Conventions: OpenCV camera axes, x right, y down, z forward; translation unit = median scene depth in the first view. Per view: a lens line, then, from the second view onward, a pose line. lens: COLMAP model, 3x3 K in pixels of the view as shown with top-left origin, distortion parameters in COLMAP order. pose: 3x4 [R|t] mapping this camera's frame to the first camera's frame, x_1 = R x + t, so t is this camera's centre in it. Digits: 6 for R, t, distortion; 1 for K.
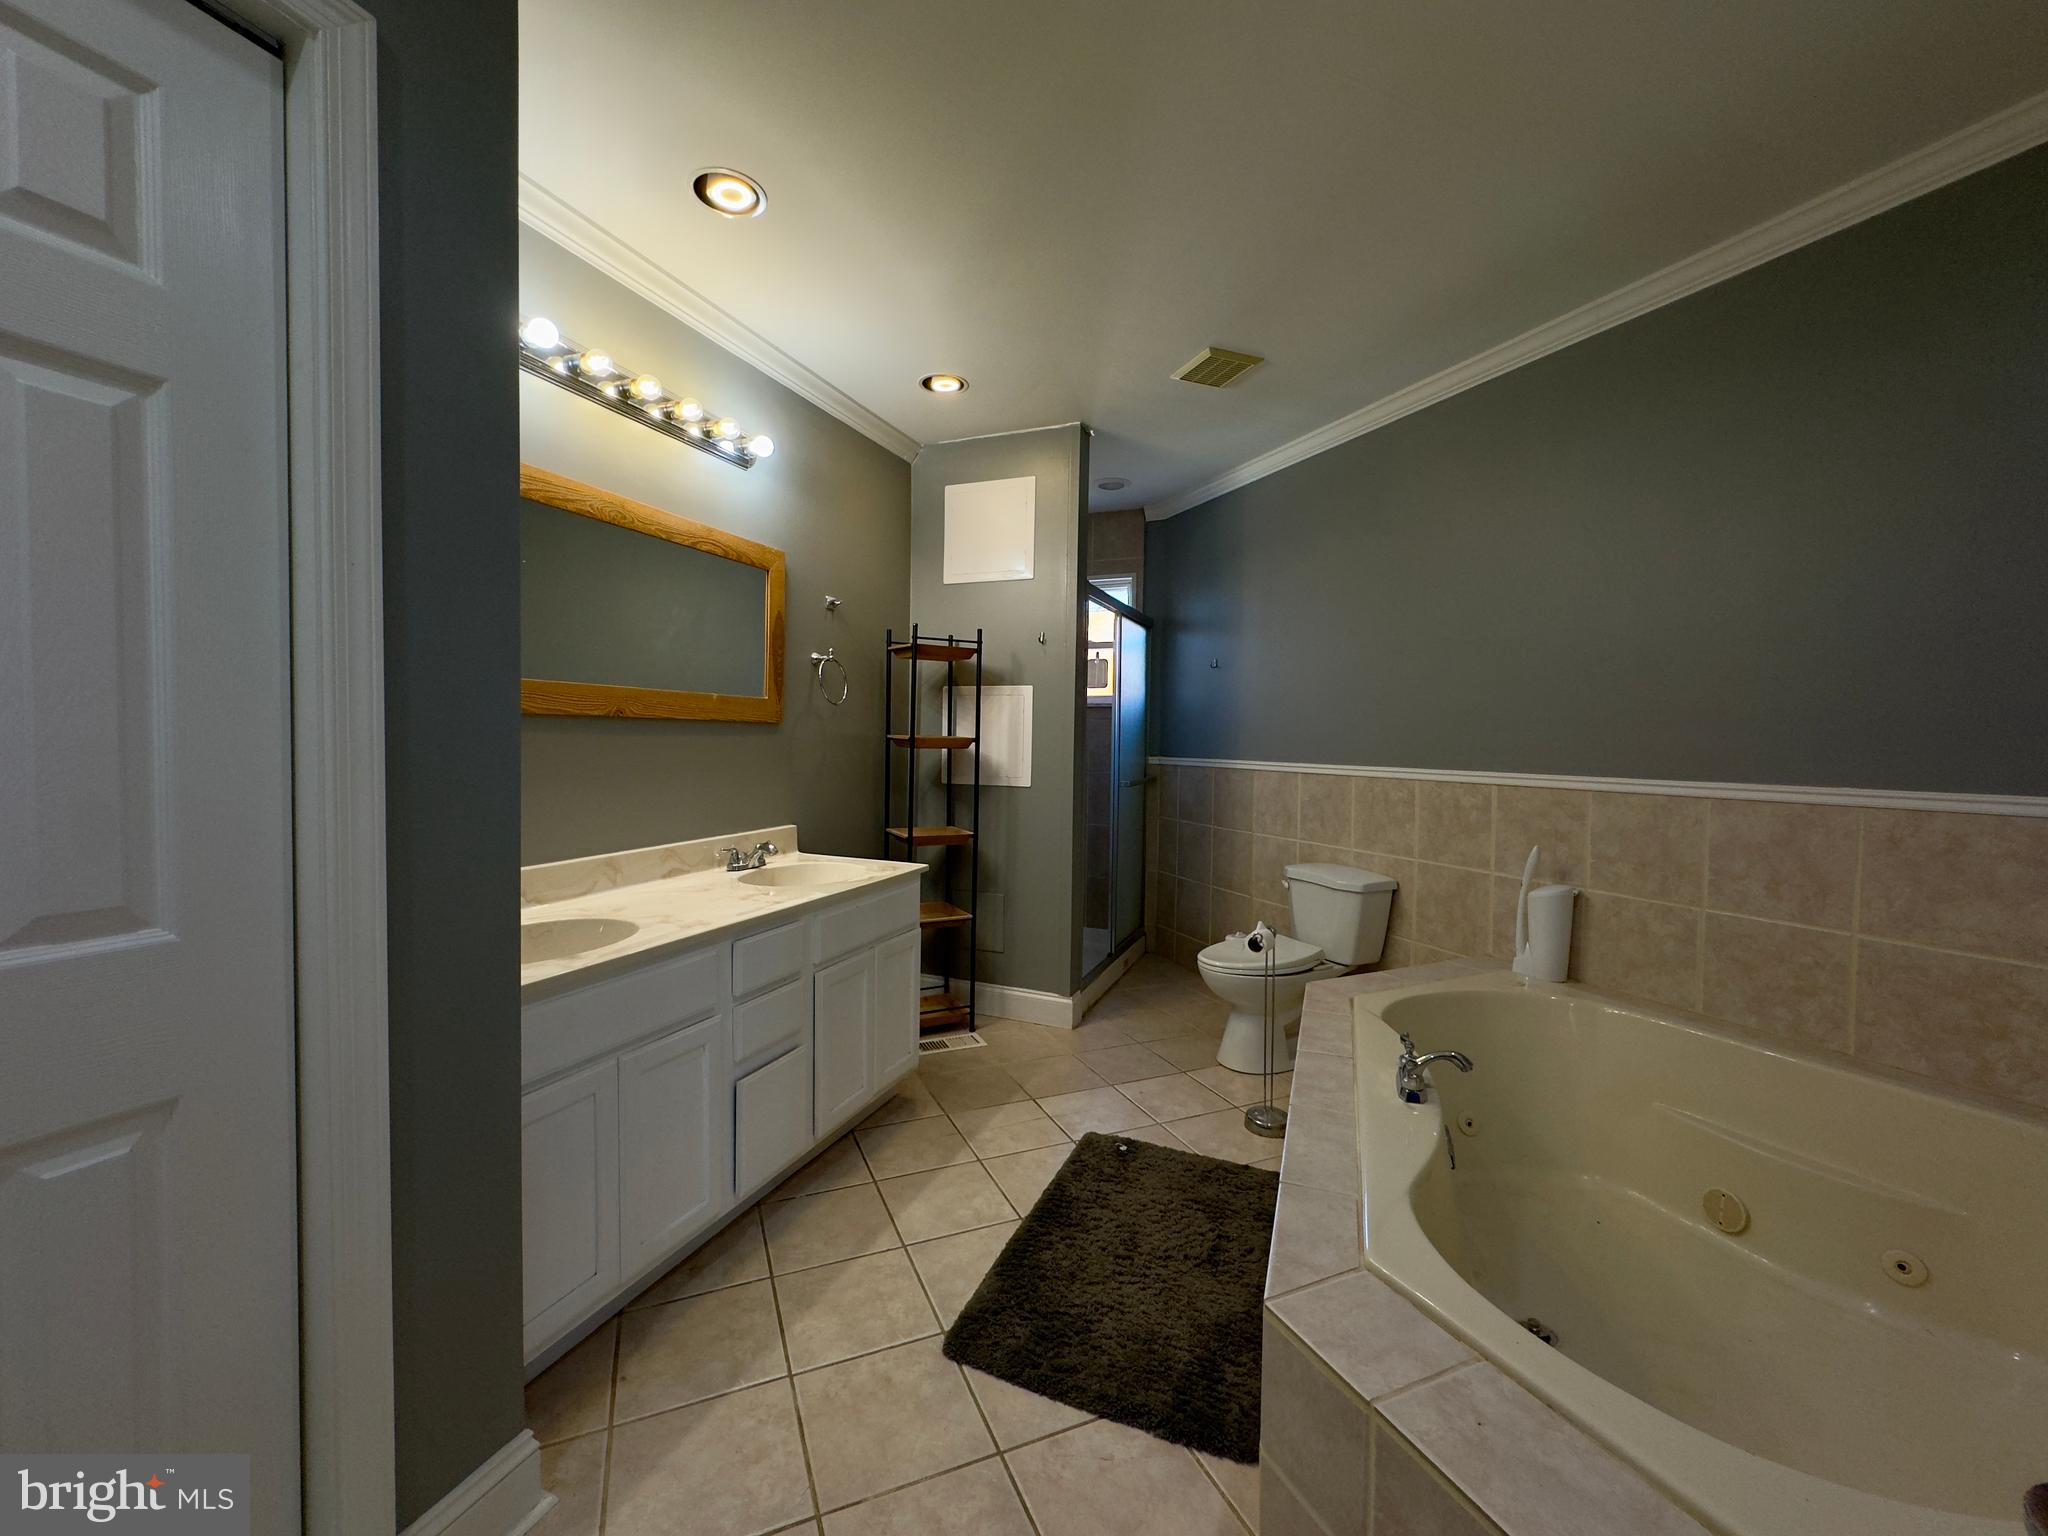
lens RADIAL K [[815.0, 0, 1024.0], [0, 815.0, 768.0], [0, 0, 1]] dist [-0.001937, 0.000591]
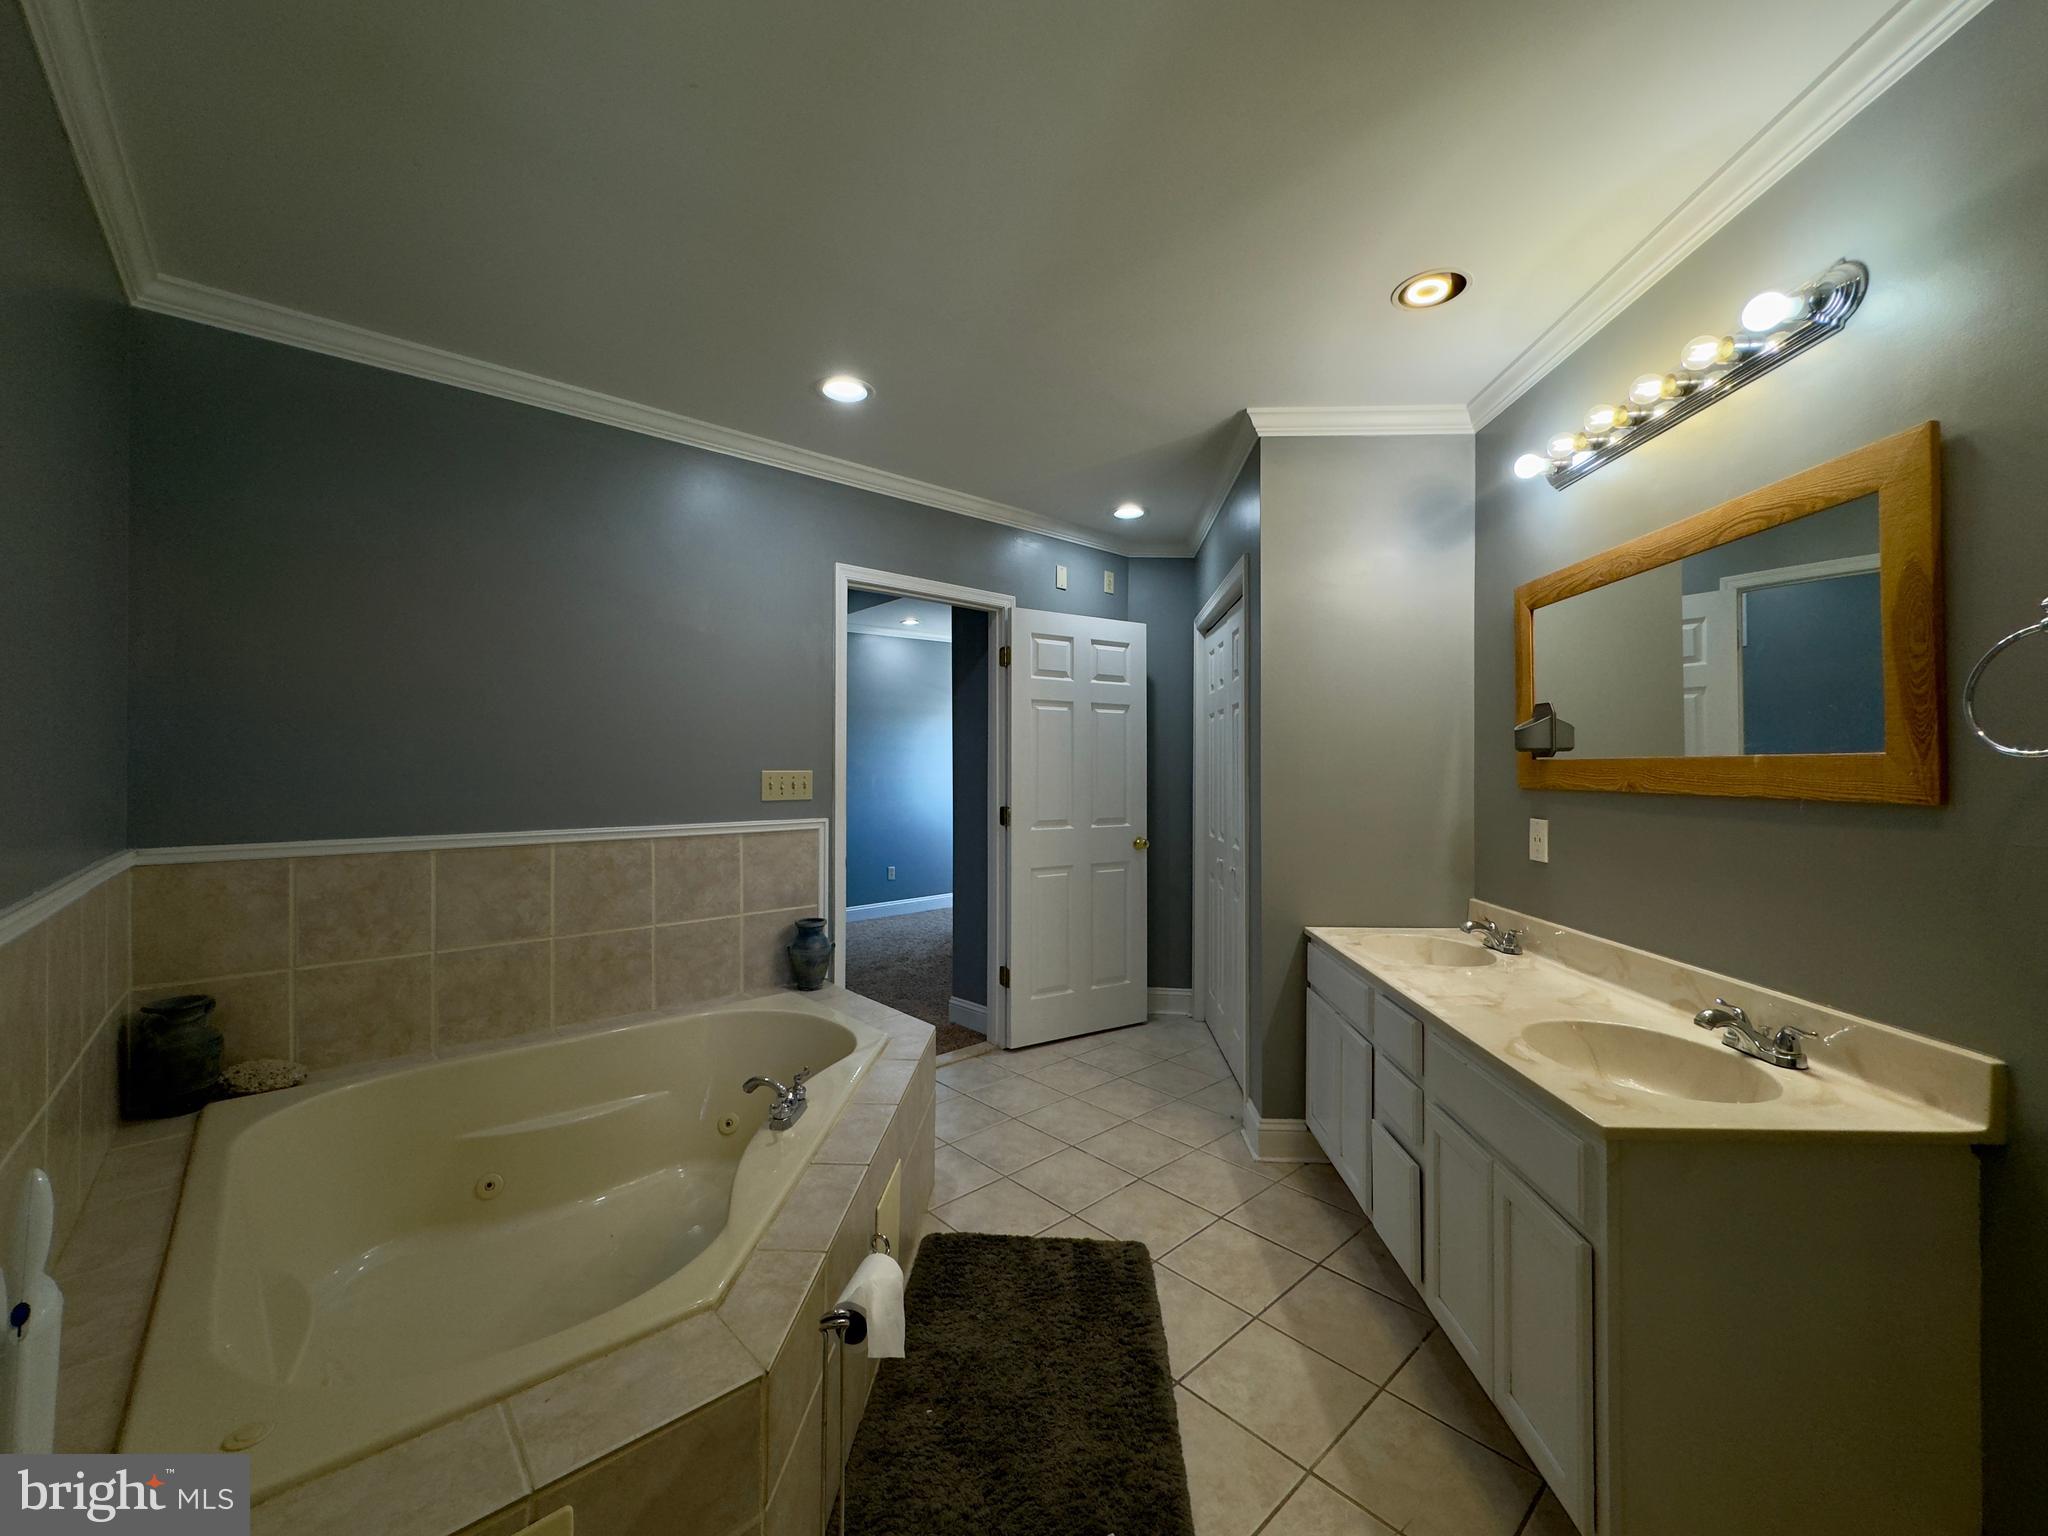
lens RADIAL K [[815.0, 0, 1024.0], [0, 815.0, 768.0], [0, 0, 1]] dist [-0.001937, 0.000591]
pose [[-0.948996, -0.011276, -0.315086, 0.365462], [-0.019942, 0.999506, 0.024293, -0.089972], [0.314656, 0.029337, -0.948752, 1.499209]]
